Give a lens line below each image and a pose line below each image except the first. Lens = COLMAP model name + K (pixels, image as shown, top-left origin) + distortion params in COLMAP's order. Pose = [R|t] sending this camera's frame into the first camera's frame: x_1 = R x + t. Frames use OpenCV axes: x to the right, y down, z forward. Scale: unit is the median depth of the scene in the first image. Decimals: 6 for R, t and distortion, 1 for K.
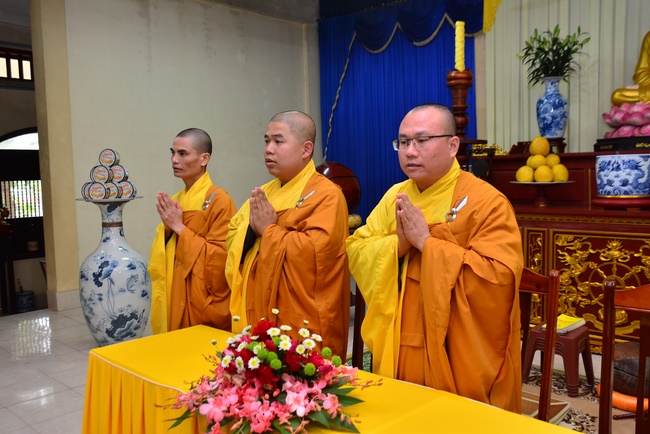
lens RADIAL K [[574.6, 0, 323.0], [0, 574.6, 234.6], [0, 0, 1]] dist [-0.140623, 0.200009]
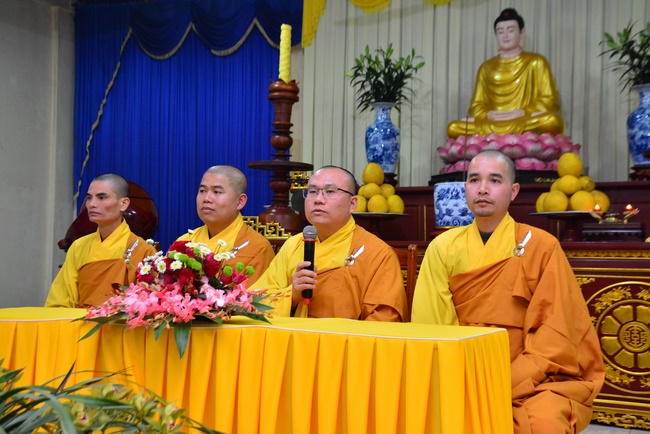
lens RADIAL K [[829.6, 0, 325.0], [0, 829.6, 217.0], [0, 0, 1]] dist [0.128152, 0.006622]
pose [[0.941819, 0.059275, 0.330853, -0.089865], [-0.009254, 0.988527, -0.150760, 0.087048], [-0.335993, 0.138927, 0.931562, -0.136551]]
